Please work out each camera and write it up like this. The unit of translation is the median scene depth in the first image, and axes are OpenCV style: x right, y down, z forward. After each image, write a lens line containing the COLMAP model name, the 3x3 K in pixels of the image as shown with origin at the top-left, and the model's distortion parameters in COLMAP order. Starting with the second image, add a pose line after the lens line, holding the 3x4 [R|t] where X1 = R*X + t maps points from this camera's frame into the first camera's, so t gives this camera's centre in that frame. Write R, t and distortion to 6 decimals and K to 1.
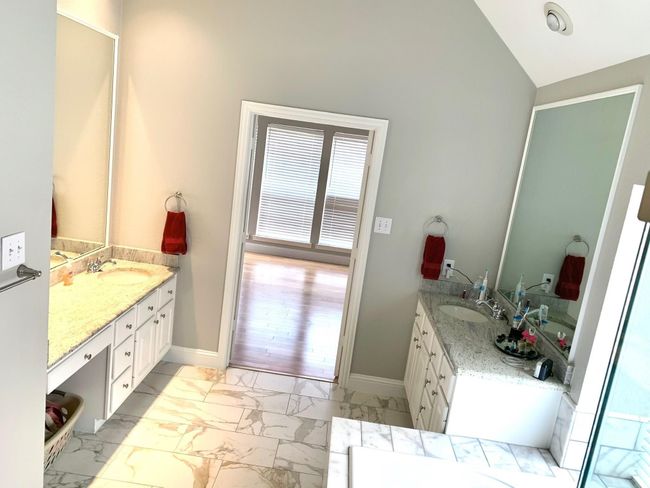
lens RADIAL K [[490.6, 0, 321.7], [0, 490.6, 241.7], [0, 0, 1]] dist [0.032503, -0.040430]
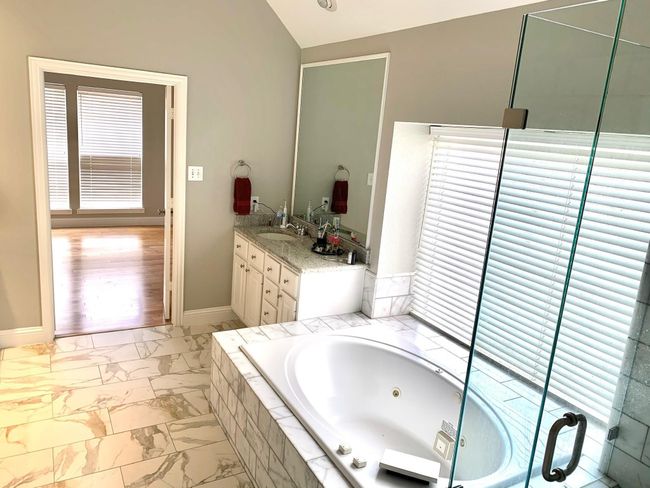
lens RADIAL K [[490.6, 0, 327.8], [0, 490.6, 247.6], [0, 0, 1]] dist [0.032503, -0.040430]
pose [[0.837915, -0.188884, 0.512075, -0.242991], [0.133373, 0.980626, 0.143474, 0.012140], [-0.529254, -0.051922, 0.846874, -0.120142]]
